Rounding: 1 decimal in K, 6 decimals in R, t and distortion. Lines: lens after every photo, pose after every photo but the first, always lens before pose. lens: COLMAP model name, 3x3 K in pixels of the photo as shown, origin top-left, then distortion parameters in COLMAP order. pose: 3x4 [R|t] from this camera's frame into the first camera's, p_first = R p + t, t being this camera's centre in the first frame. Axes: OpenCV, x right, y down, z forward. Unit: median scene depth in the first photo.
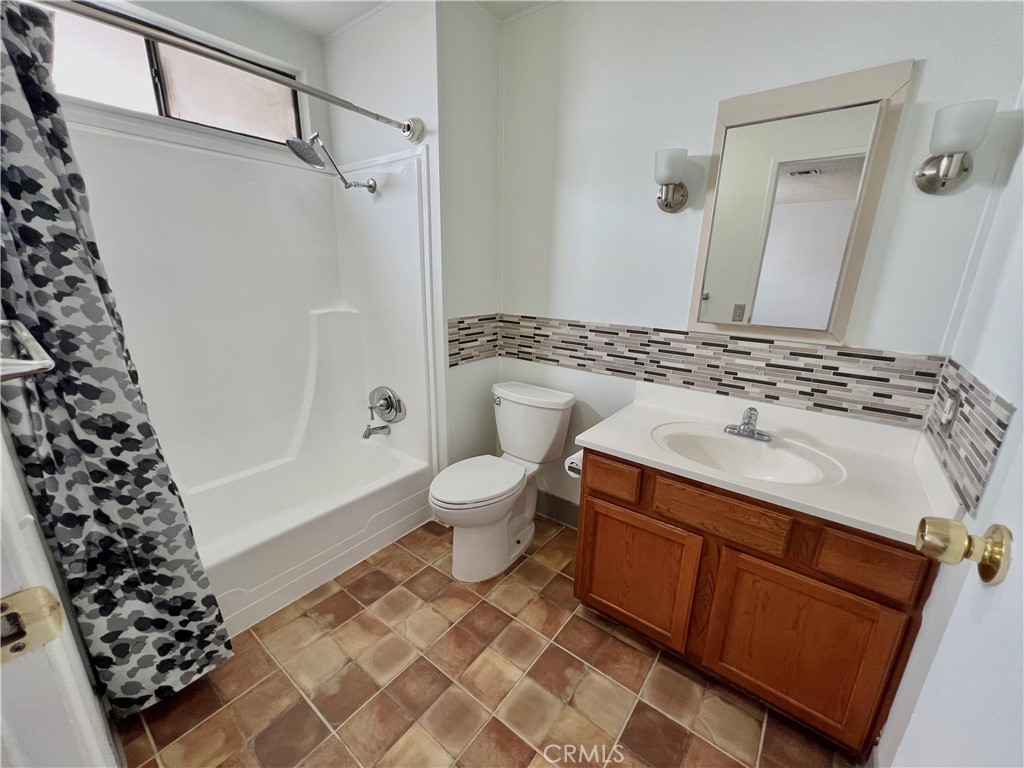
lens RADIAL K [[410.9, 0, 510.1], [0, 410.9, 388.6], [0, 0, 1]] dist [-0.002991, 0.000843]
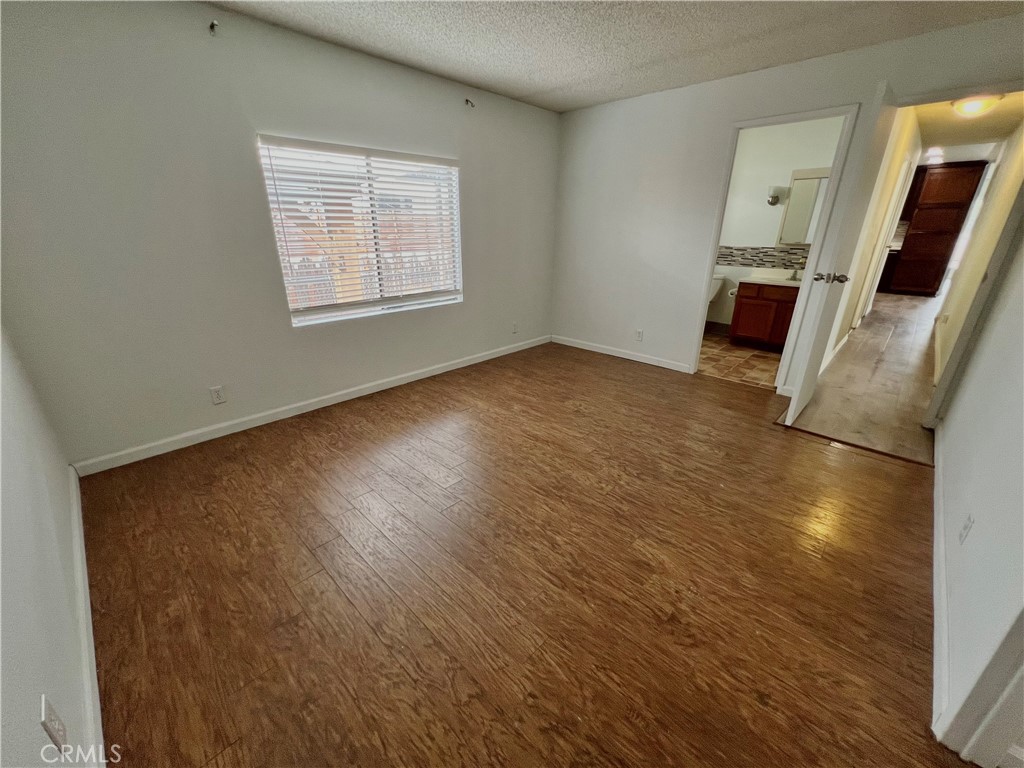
lens RADIAL K [[410.9, 0, 510.1], [0, 410.9, 388.6], [0, 0, 1]] dist [-0.002991, 0.000843]
pose [[0.994042, 0.027251, -0.105539, -1.106088], [-0.017027, 0.995179, 0.096589, 0.611646], [0.107662, -0.094217, 0.989713, -2.188256]]
